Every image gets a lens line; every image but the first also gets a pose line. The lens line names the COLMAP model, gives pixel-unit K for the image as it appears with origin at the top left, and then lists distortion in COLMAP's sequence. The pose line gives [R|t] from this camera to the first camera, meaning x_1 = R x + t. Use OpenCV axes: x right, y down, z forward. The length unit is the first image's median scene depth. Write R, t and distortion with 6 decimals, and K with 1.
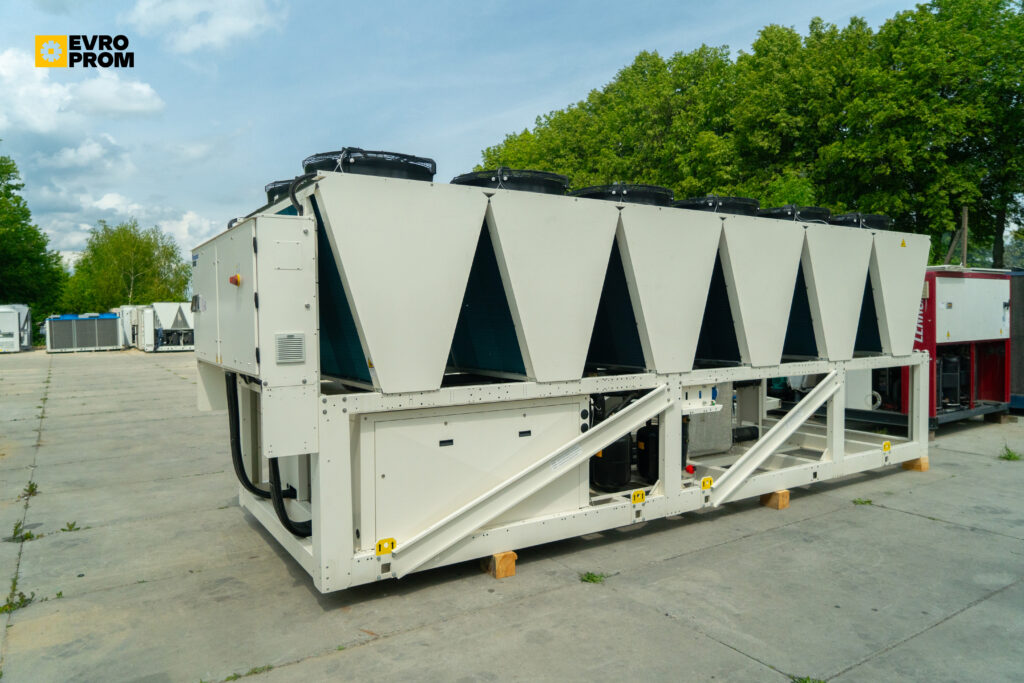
lens RADIAL K [[695.8, 0, 512.0], [0, 695.8, 341.5], [0, 0, 1]] dist [-0.027561, 0.009352]
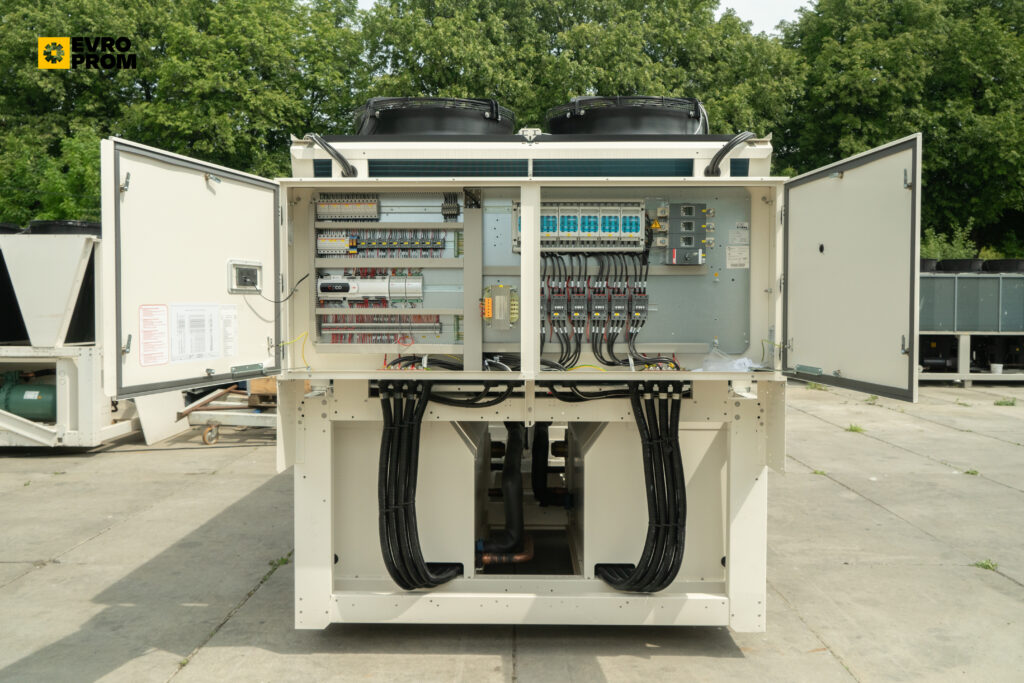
lens RADIAL K [[862.5, 0, 496.7], [0, 862.5, 342.6], [0, 0, 1]] dist [-0.006818, 0.004912]
pose [[0.563052, -0.024500, 0.826058, -1.021279], [0.027978, 0.999553, 0.010576, -0.007773], [-0.825948, 0.017156, 0.563486, 0.520239]]
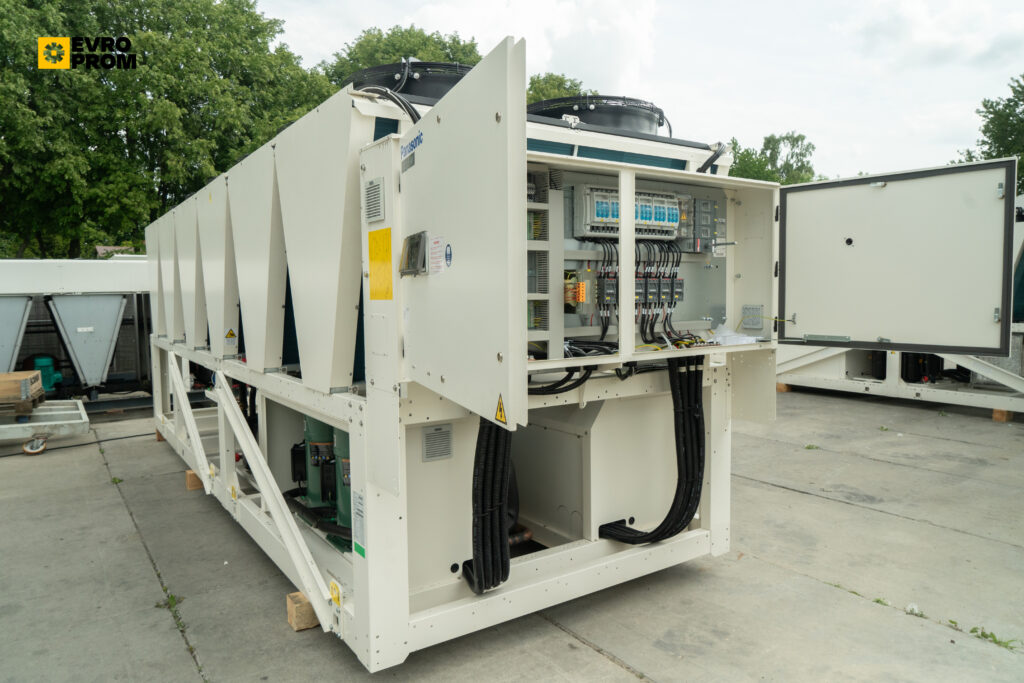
lens RADIAL K [[695.8, 0, 512.0], [0, 695.8, 341.5], [0, 0, 1]] dist [-0.027561, 0.009352]
pose [[-0.022632, -0.063302, 0.997738, -1.002190], [0.054194, 0.996448, 0.064449, -0.030386], [-0.998274, 0.055530, -0.019121, 1.030648]]
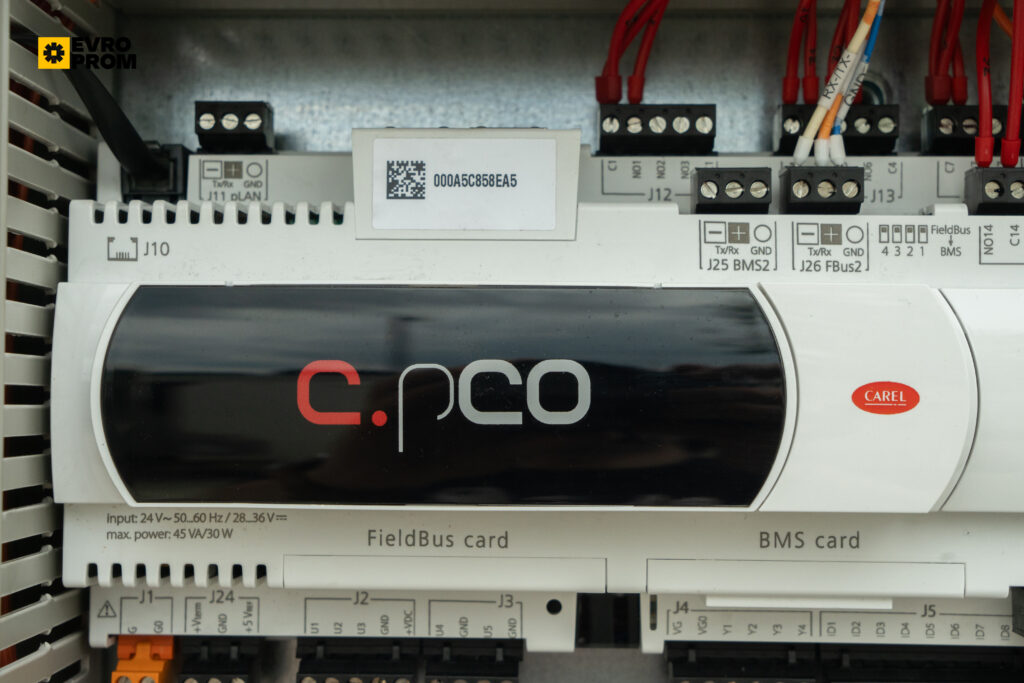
lens RADIAL K [[1766.0, 0, 512.0], [0, 1766.0, 341.5], [0, 0, 1]] dist [0.056024, 0.160851]
pose [[0.565477, 0.042430, 0.823672, -0.510578], [0.019765, 0.997692, -0.064964, -0.051163], [-0.824527, 0.053016, 0.563334, 1.041801]]
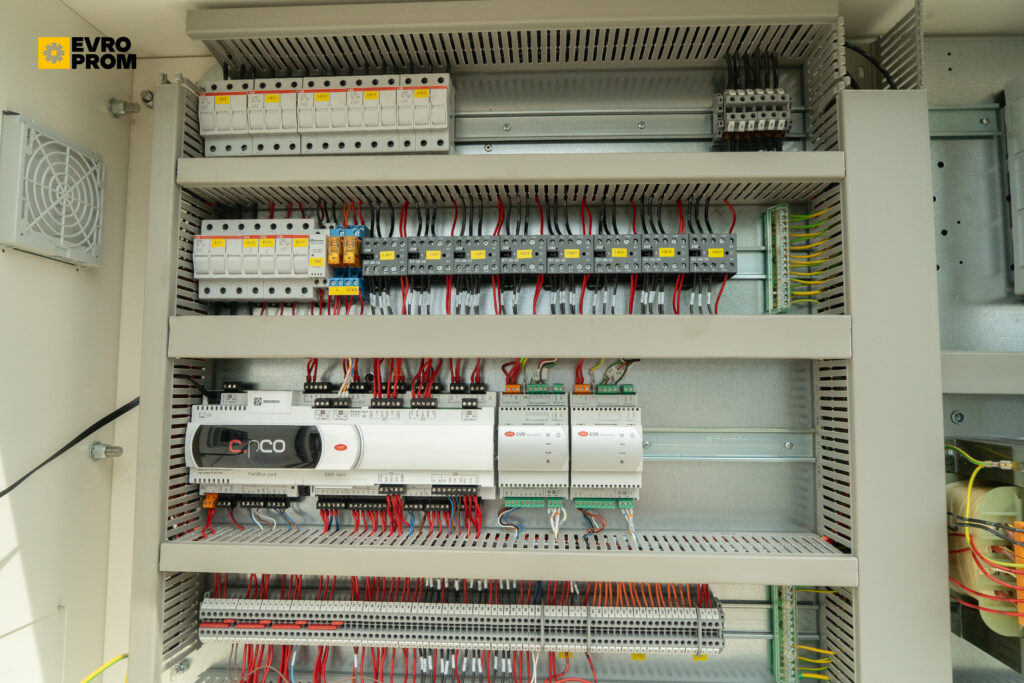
lens RADIAL K [[695.8, 0, 512.0], [0, 695.8, 341.5], [0, 0, 1]] dist [-0.027561, 0.009352]
pose [[0.590551, 0.072558, 0.803732, -0.538523], [0.022309, 0.994101, -0.106135, -0.058884], [-0.806692, 0.080609, 0.585449, 0.956857]]
